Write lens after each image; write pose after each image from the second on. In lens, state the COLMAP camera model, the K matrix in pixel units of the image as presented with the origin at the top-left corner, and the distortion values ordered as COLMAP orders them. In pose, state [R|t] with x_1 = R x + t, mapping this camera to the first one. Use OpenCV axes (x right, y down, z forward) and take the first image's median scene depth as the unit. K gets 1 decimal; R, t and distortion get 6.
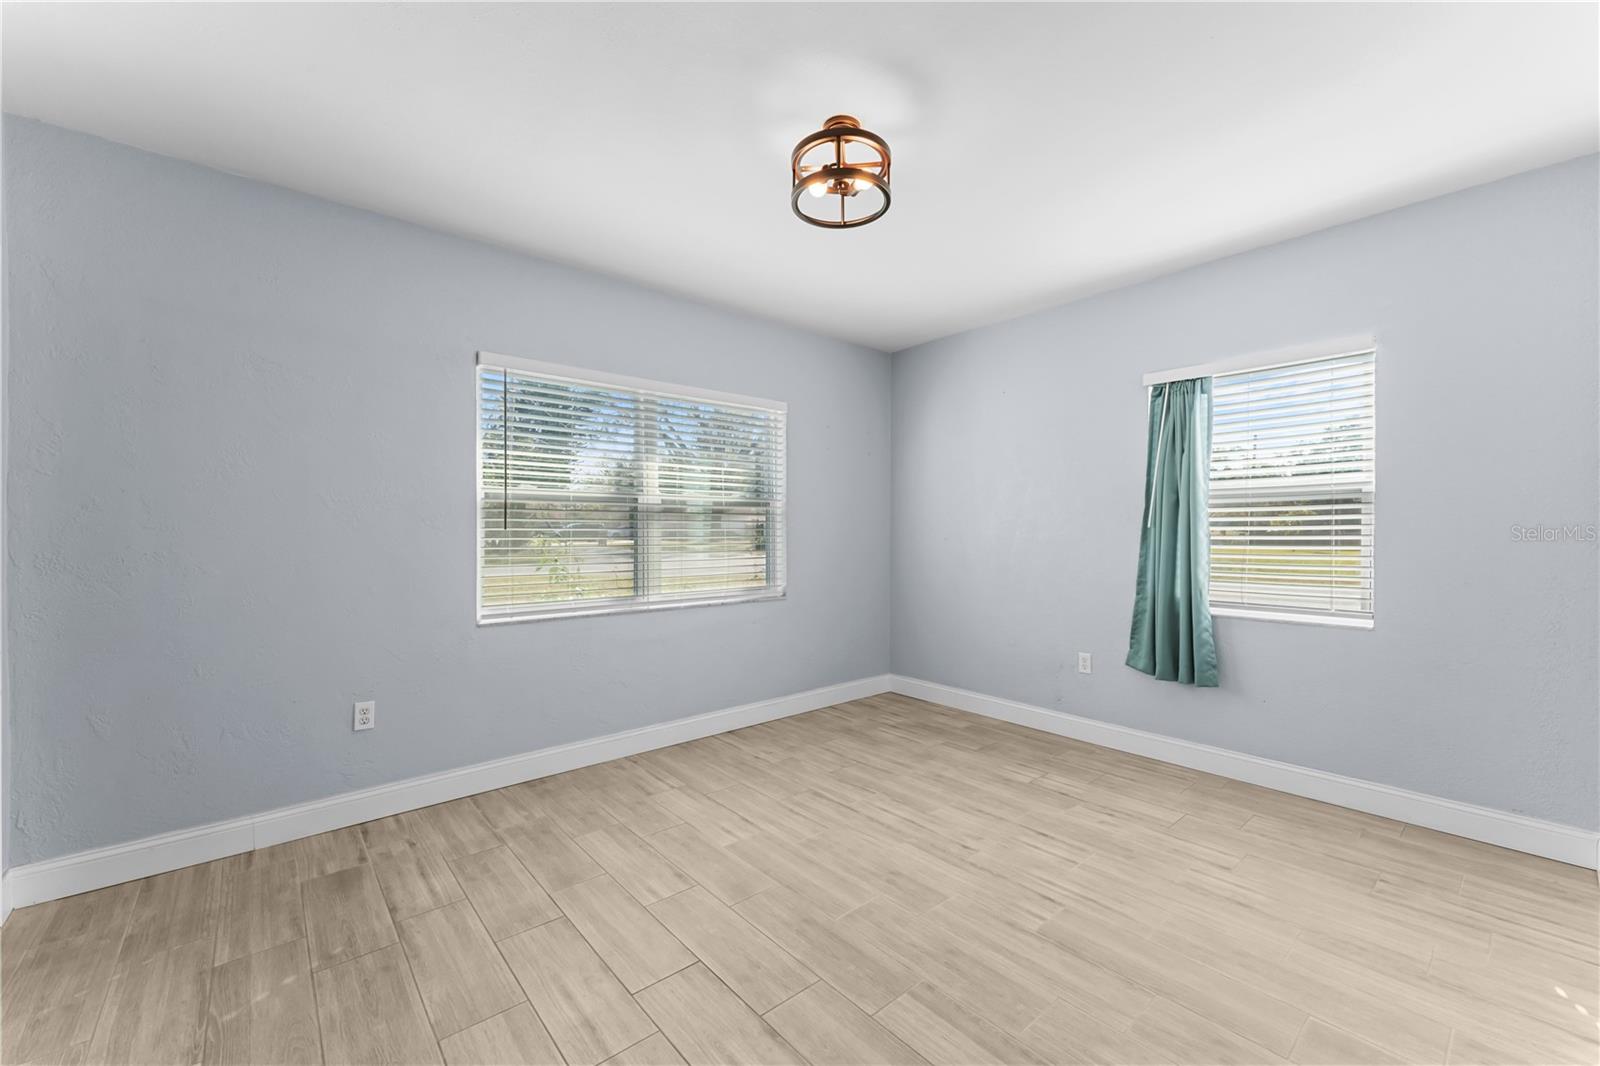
lens RADIAL K [[640.1, 0, 798.2], [0, 640.1, 533.9], [0, 0, 1]] dist [0.001374, 0.000440]
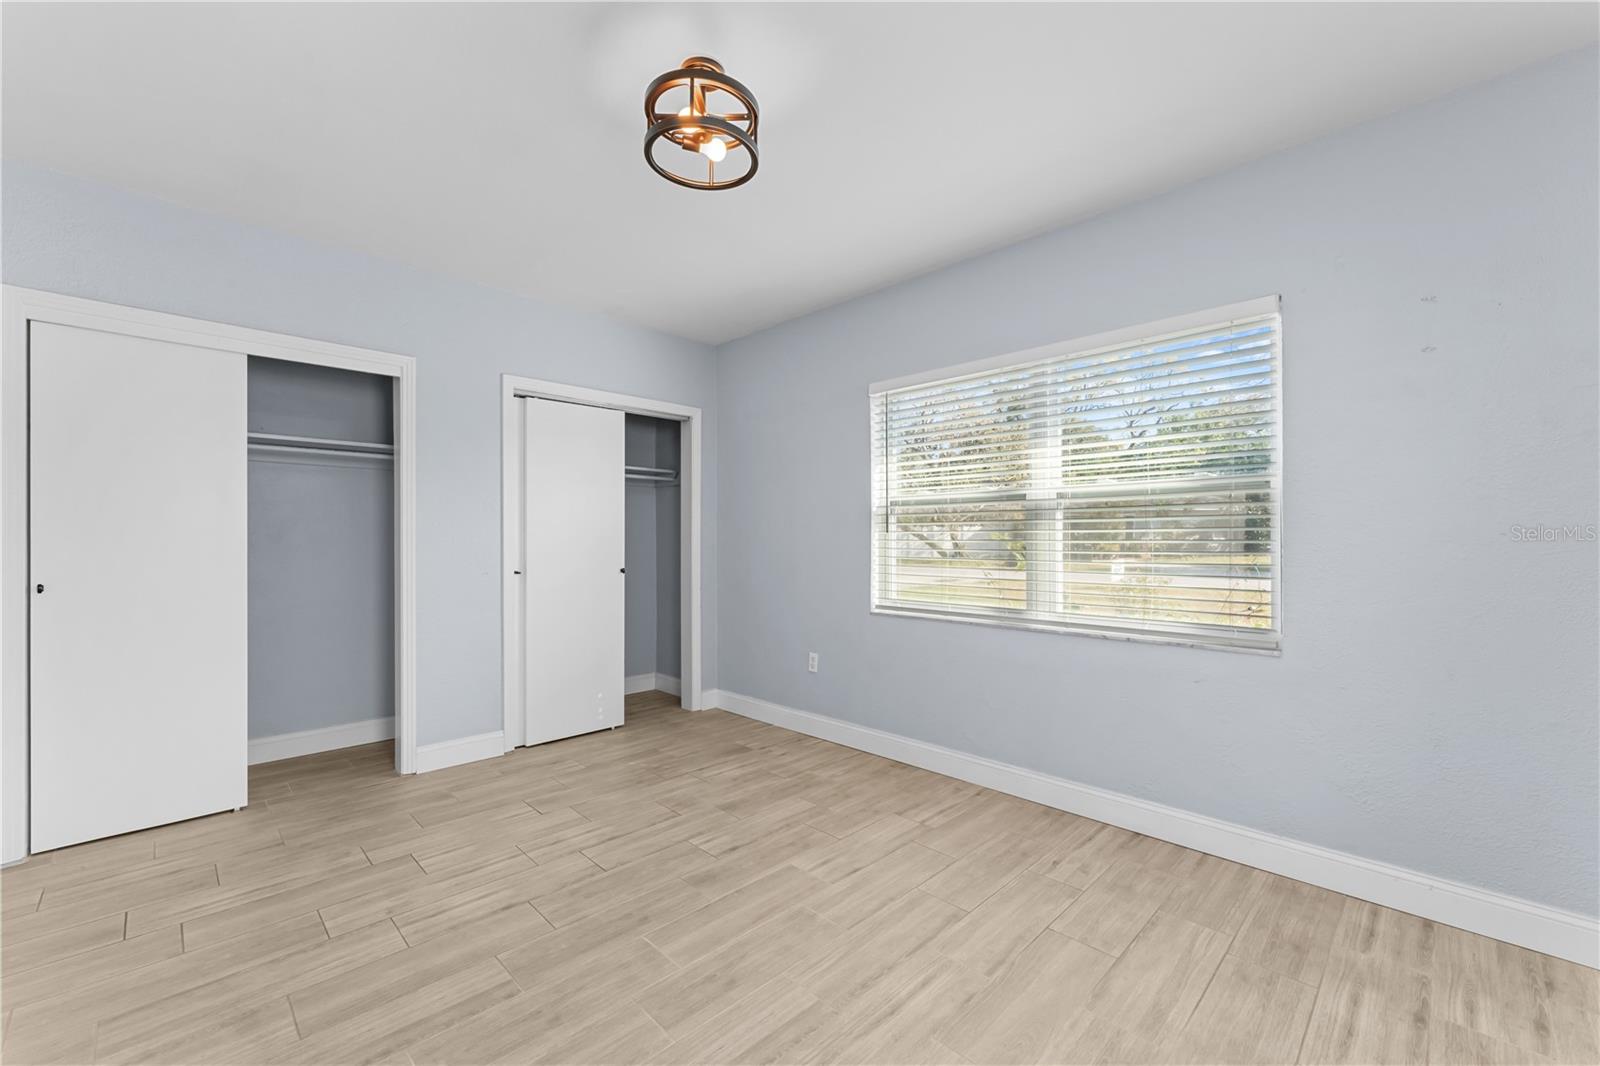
lens RADIAL K [[649.6, 0, 799.2], [0, 649.6, 534.8], [0, 0, 1]] dist [0.000163, -0.000097]
pose [[0.074187, -0.002770, -0.997240, 0.764852], [-0.002617, 0.999992, -0.002972, 0.001595], [0.997241, 0.002830, 0.074179, 0.846610]]
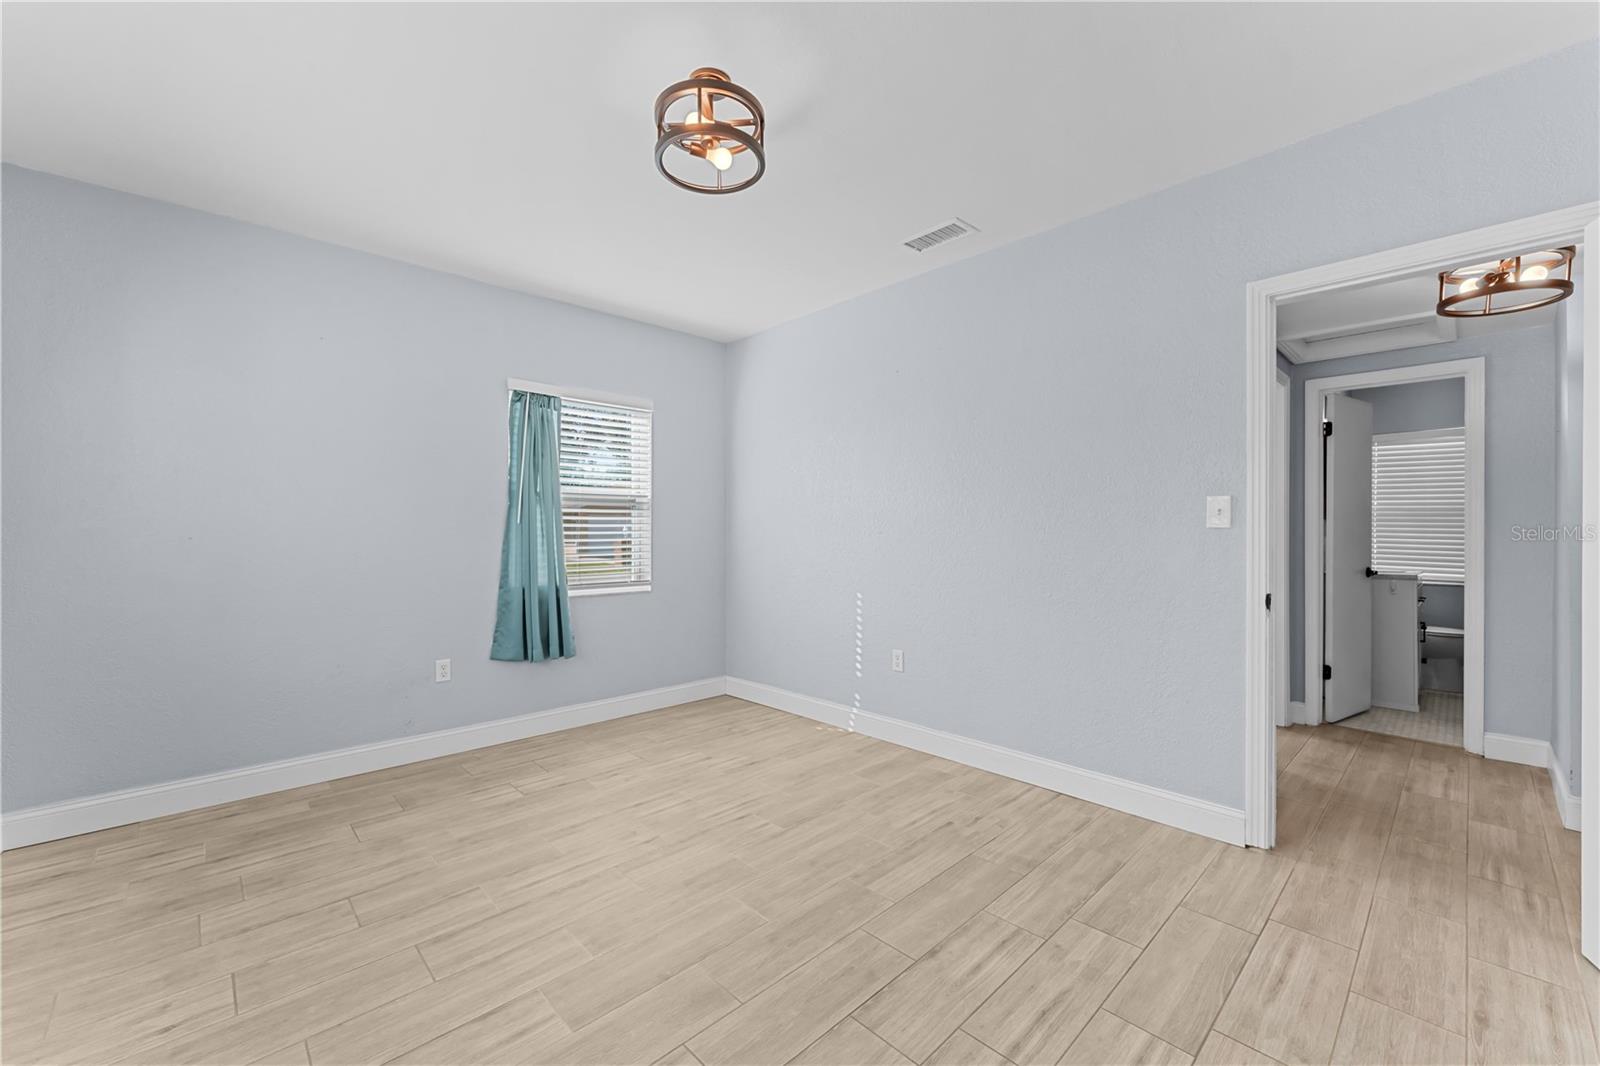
lens RADIAL K [[640.1, 0, 798.2], [0, 640.1, 533.9], [0, 0, 1]] dist [0.001374, 0.000440]
pose [[-0.055486, -0.003636, 0.998453, -0.670445], [0.002902, 0.999989, 0.003803, 0.005359], [-0.998455, 0.003108, -0.055475, 0.736005]]
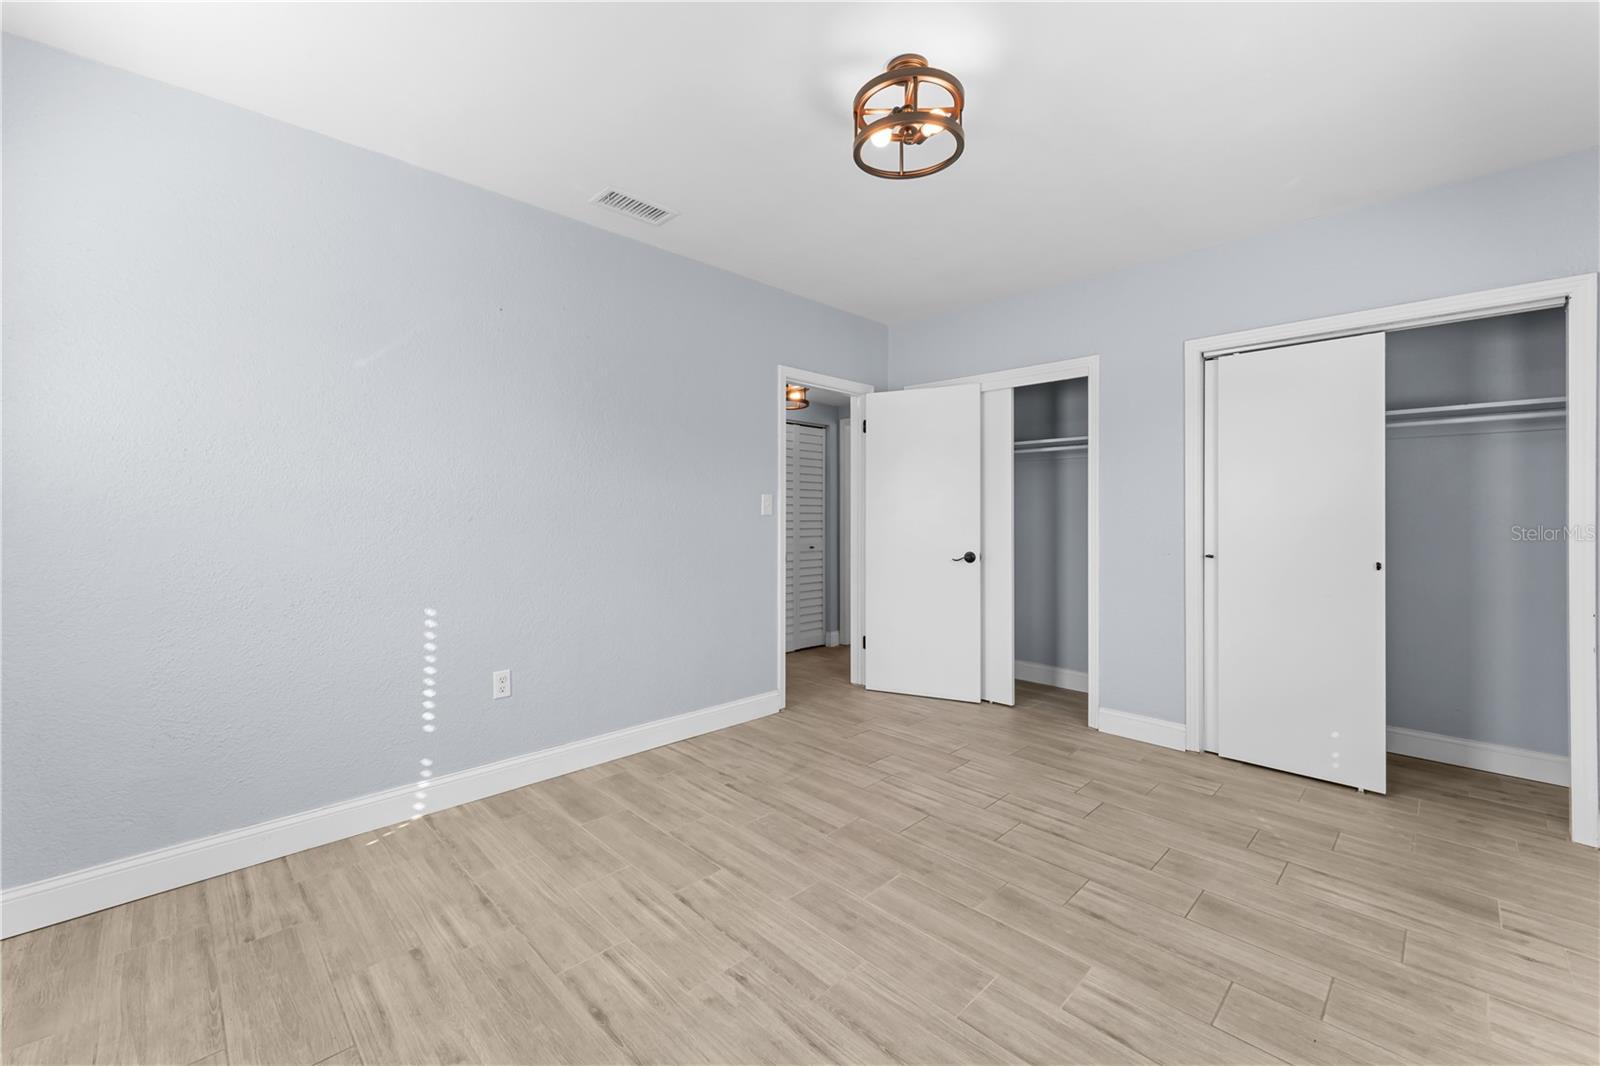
lens RADIAL K [[646.5, 0, 791.4], [0, 646.5, 520.7], [0, 0, 1]] dist [0.000865, -0.000123]
pose [[-0.998086, 0.000098, -0.061849, 0.225587], [-0.000546, 0.999946, 0.010388, -0.001175], [0.061847, 0.010402, -0.998031, 1.507299]]
